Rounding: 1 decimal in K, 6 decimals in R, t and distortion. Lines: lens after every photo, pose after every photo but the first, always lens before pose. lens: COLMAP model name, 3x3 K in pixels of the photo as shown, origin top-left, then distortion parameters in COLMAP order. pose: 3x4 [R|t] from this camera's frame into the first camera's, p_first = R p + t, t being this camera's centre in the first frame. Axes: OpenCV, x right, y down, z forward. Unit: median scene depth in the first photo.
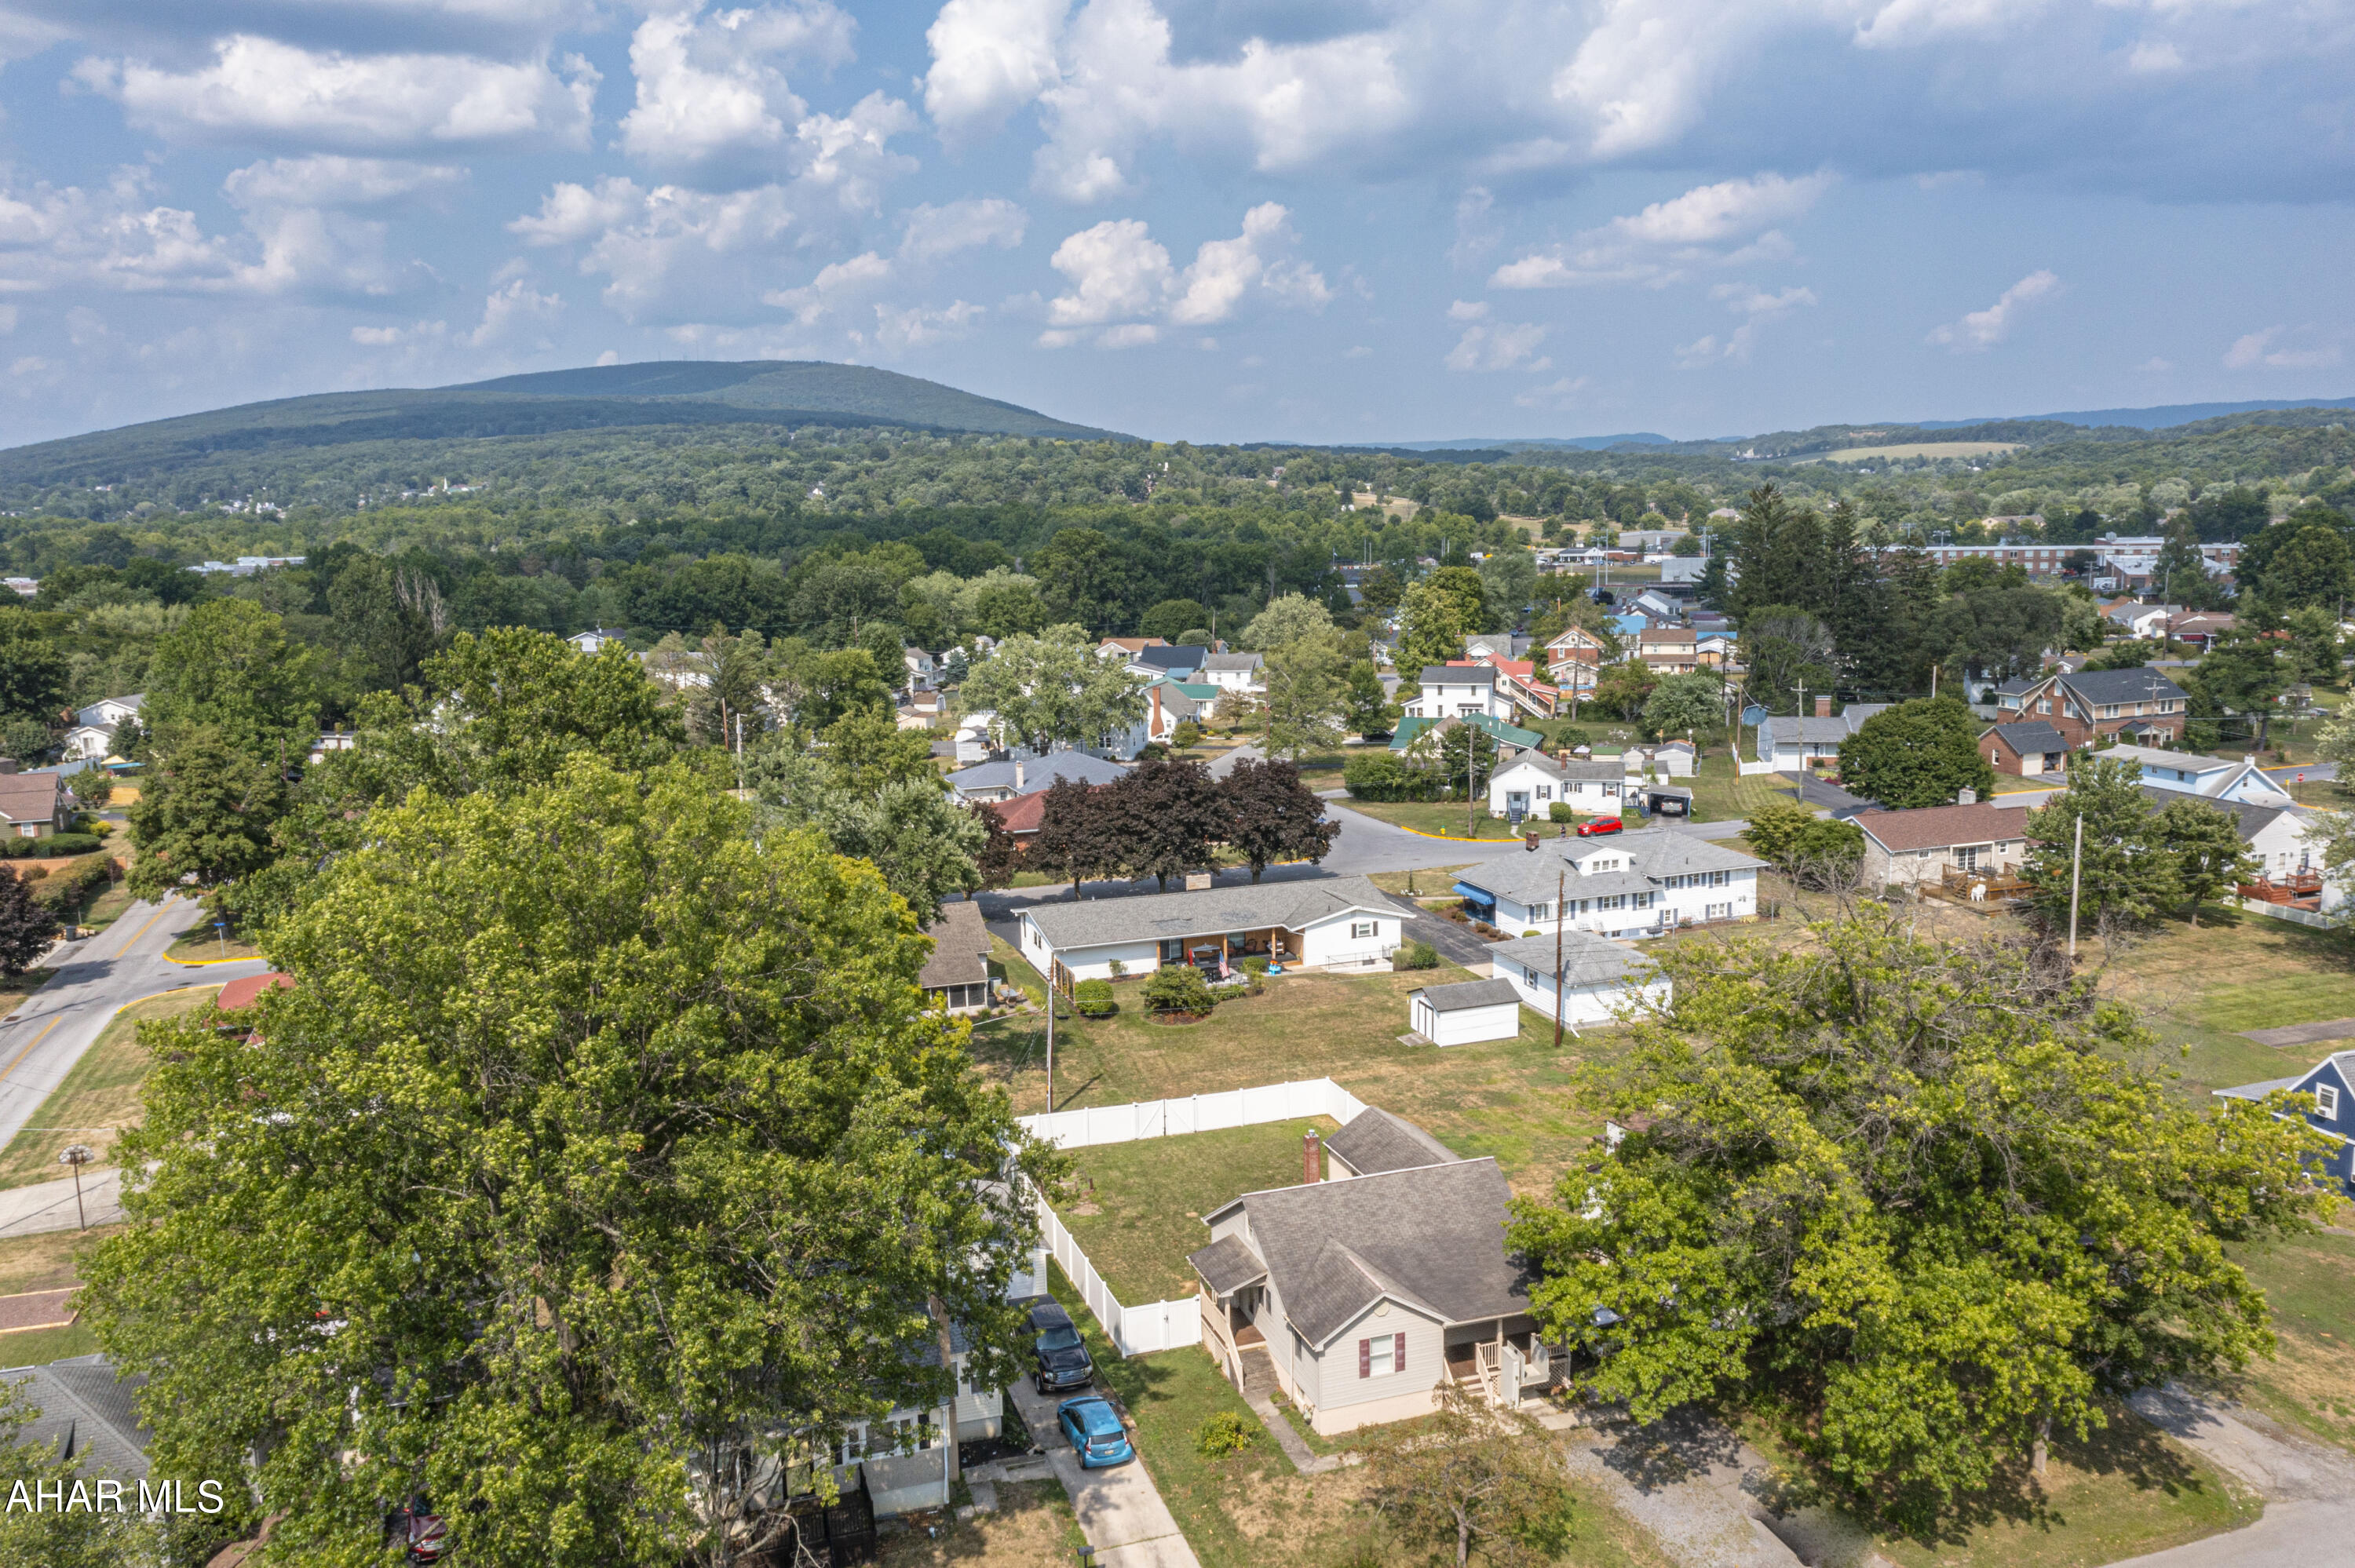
lens RADIAL K [[1841.7, 0, 1184.4], [0, 1841.7, 774.1], [0, 0, 1]] dist [-0.014528, 0.013051]
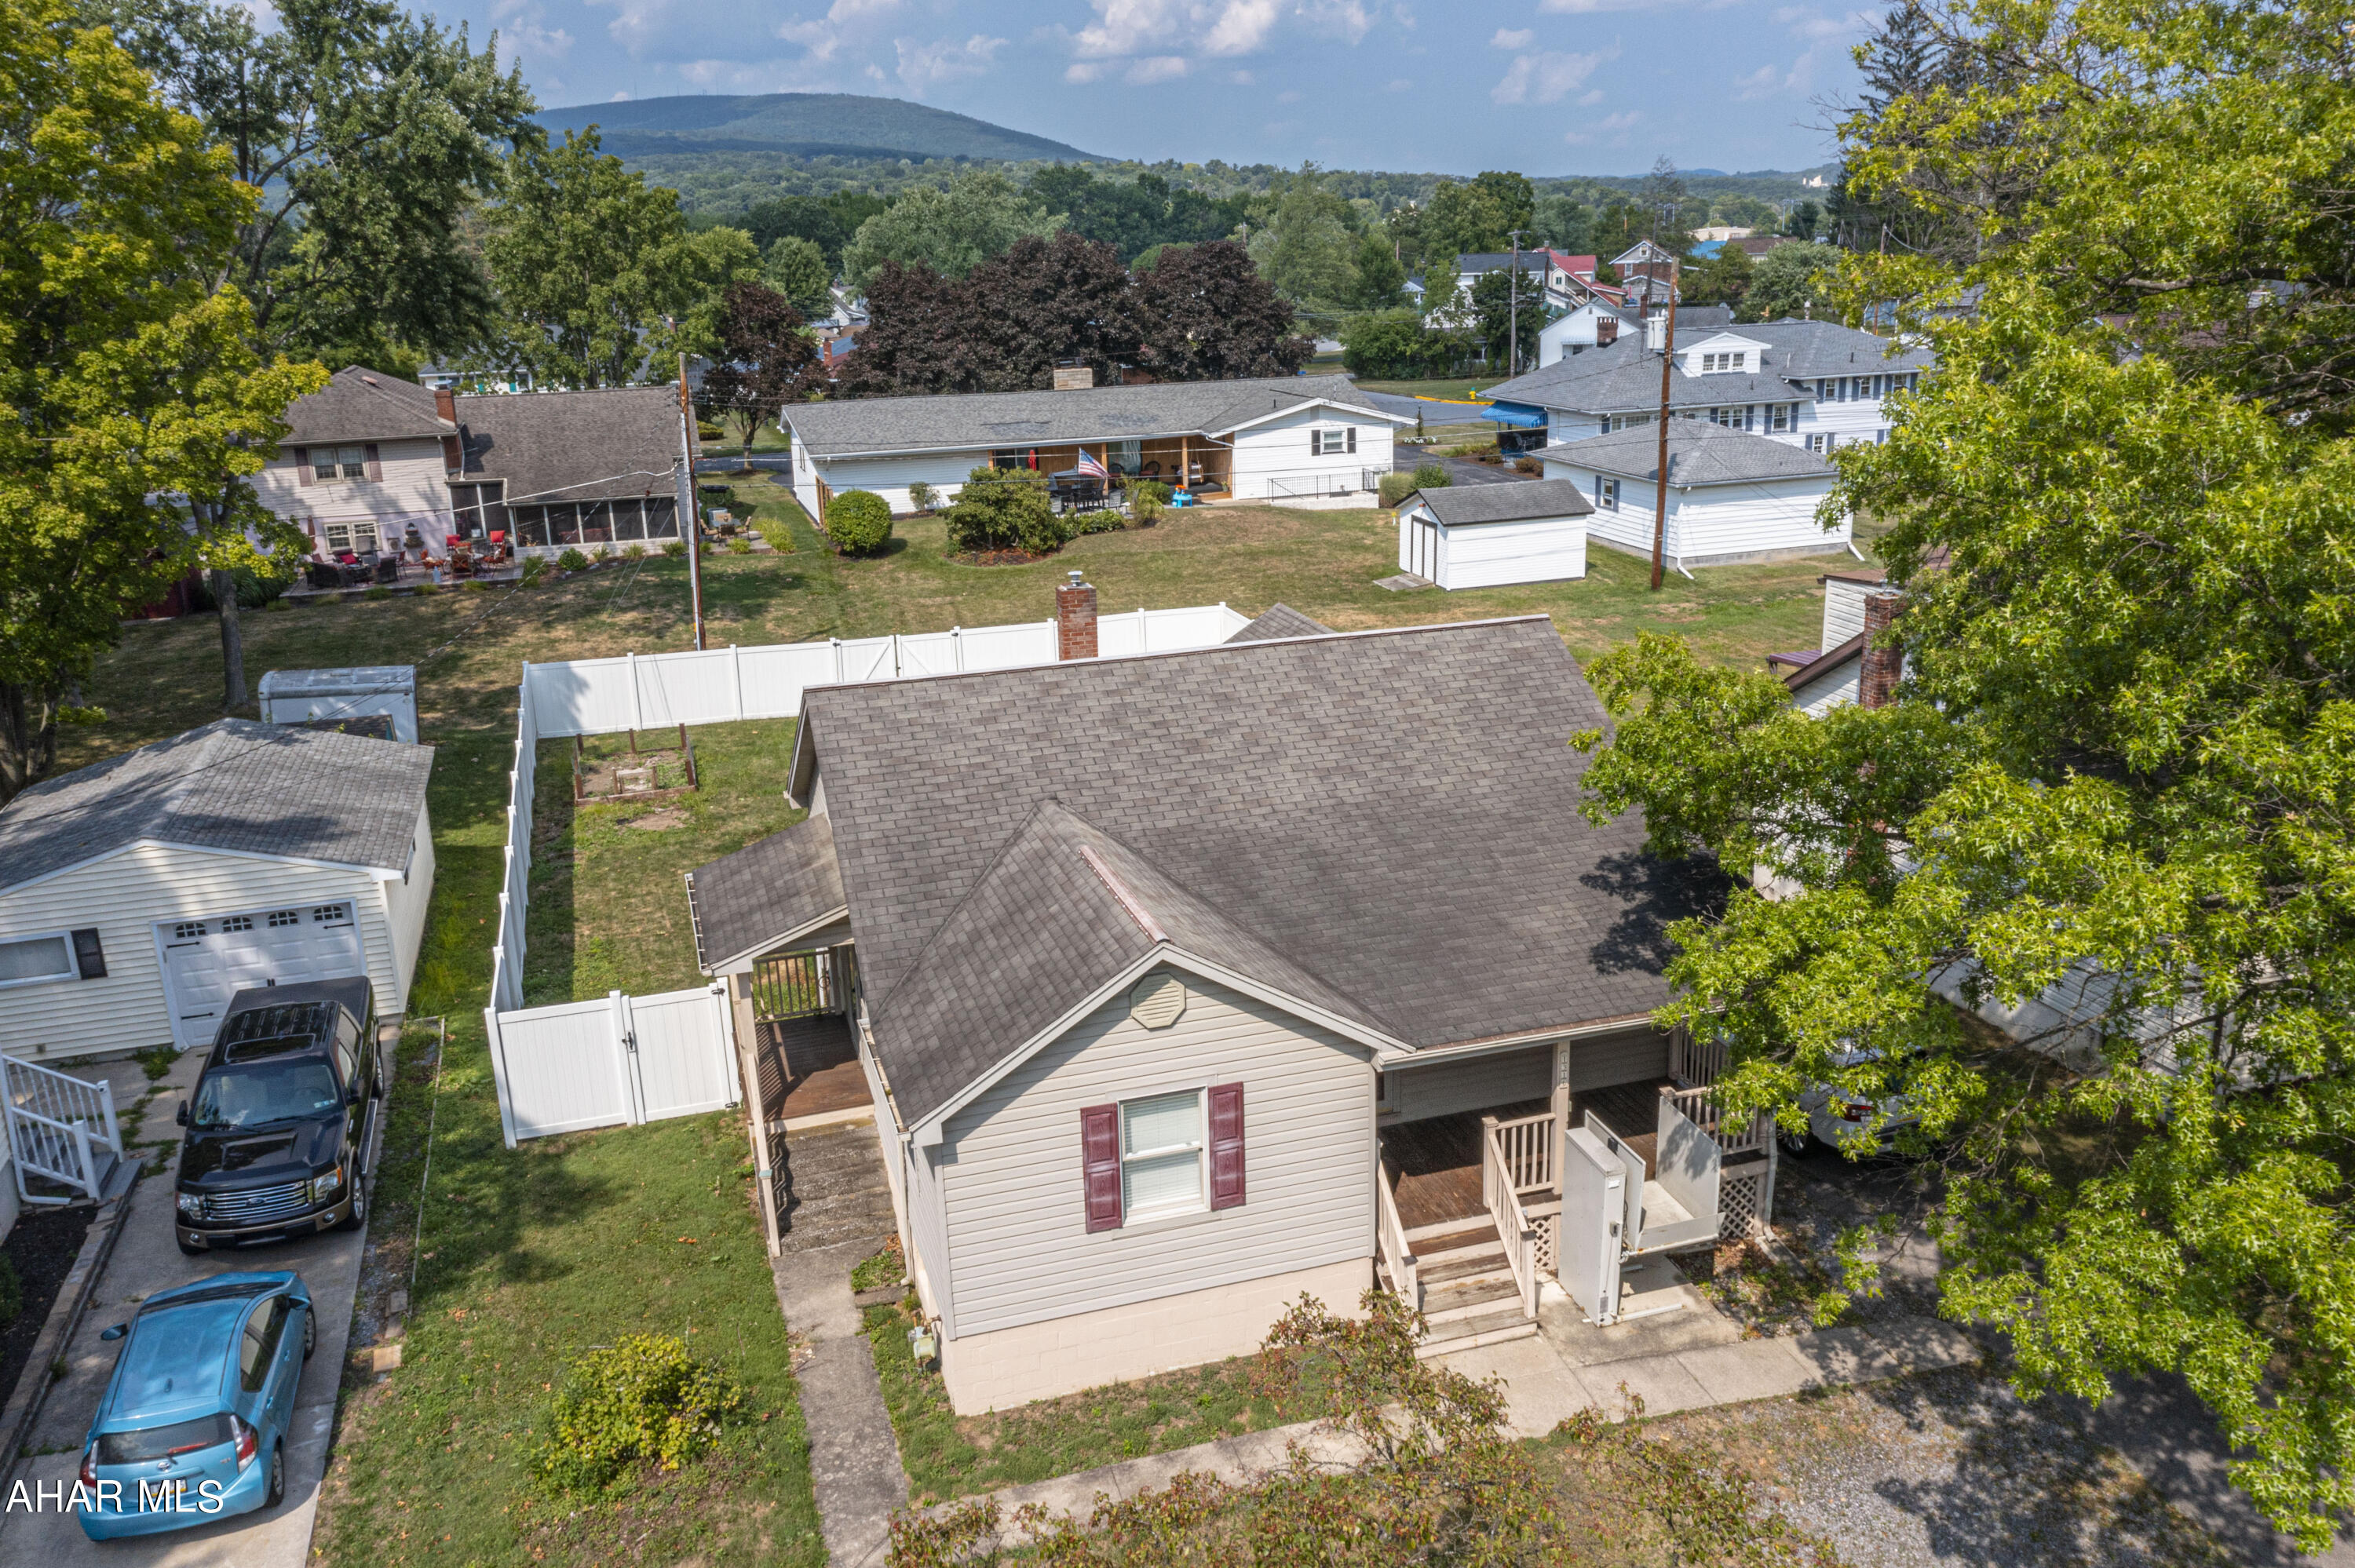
lens RADIAL K [[1841.7, 0, 1184.4], [0, 1841.7, 774.1], [0, 0, 1]] dist [-0.014528, 0.013051]
pose [[0.999749, -0.000118, -0.022392, 0.109494], [0.003069, 0.991277, 0.131760, 0.200827], [0.022181, -0.131795, 0.991029, 0.665135]]
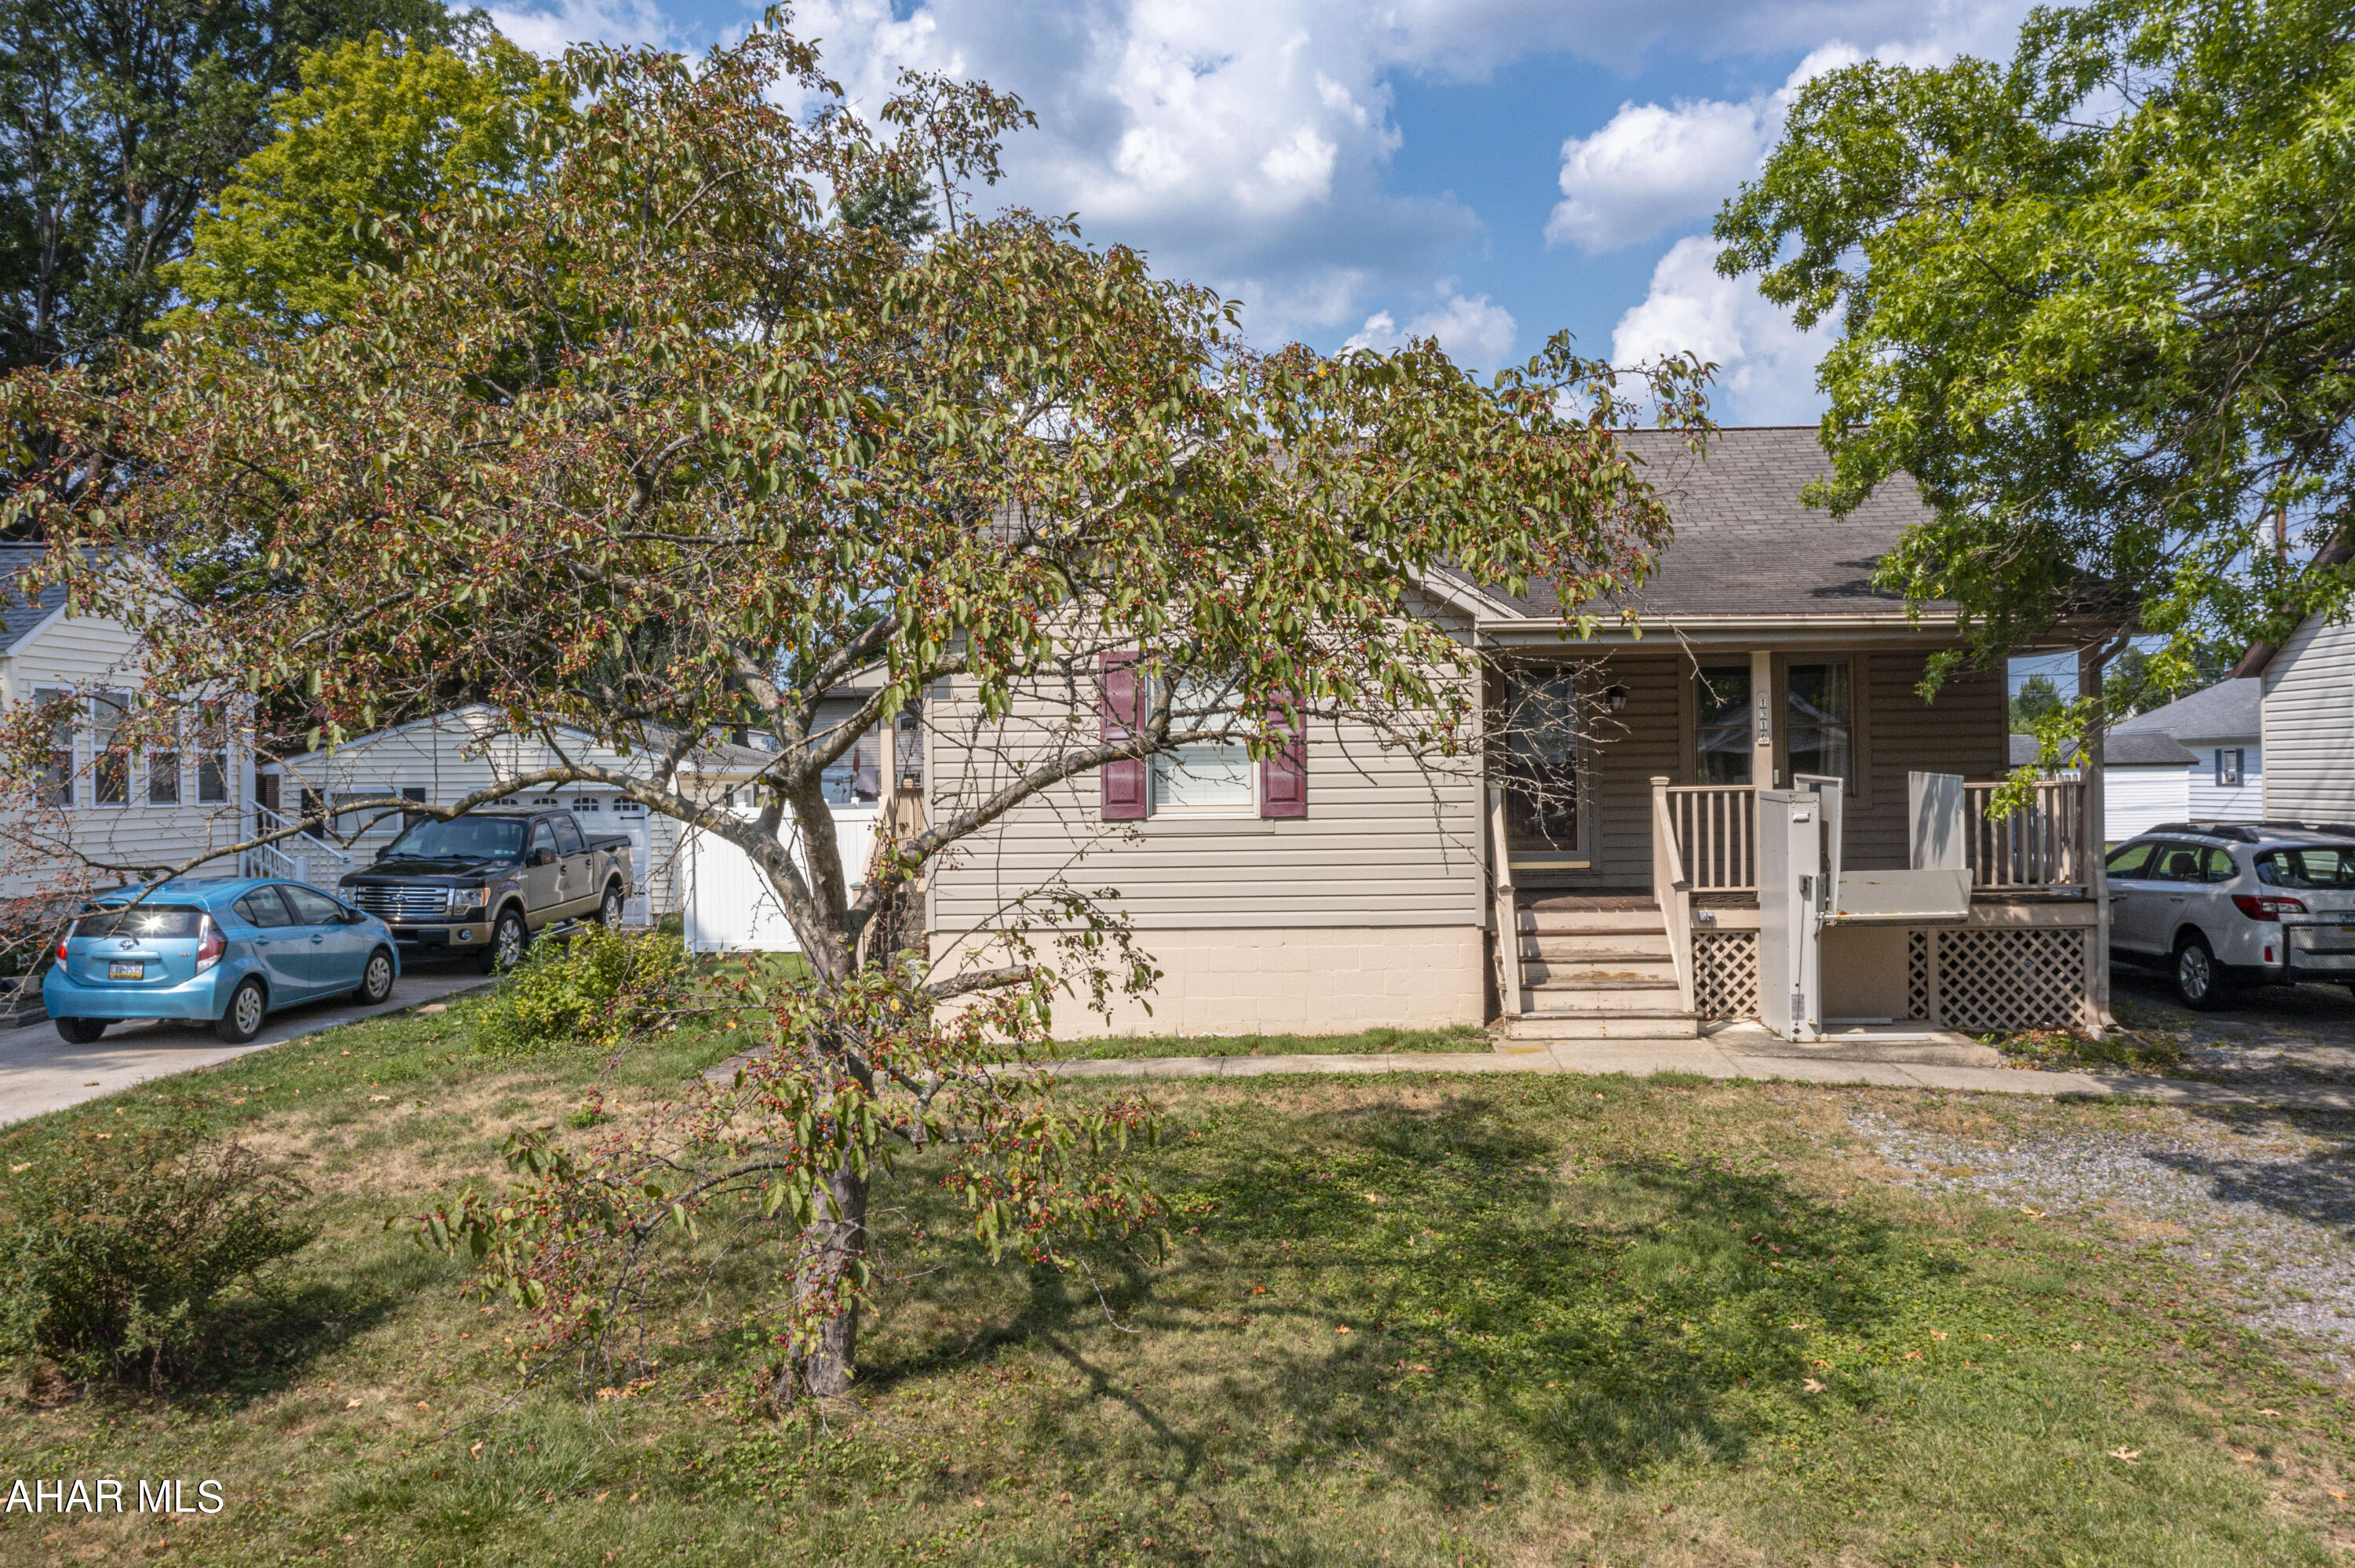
lens RADIAL K [[1868.1, 0, 1193.4], [0, 1868.1, 786.5], [0, 0, 1]] dist [-0.005403, 0.002327]
pose [[0.931223, 0.010740, -0.364291, 0.182866], [-0.064599, 0.988602, -0.135986, 0.332118], [0.358679, 0.150166, 0.921303, 0.721212]]
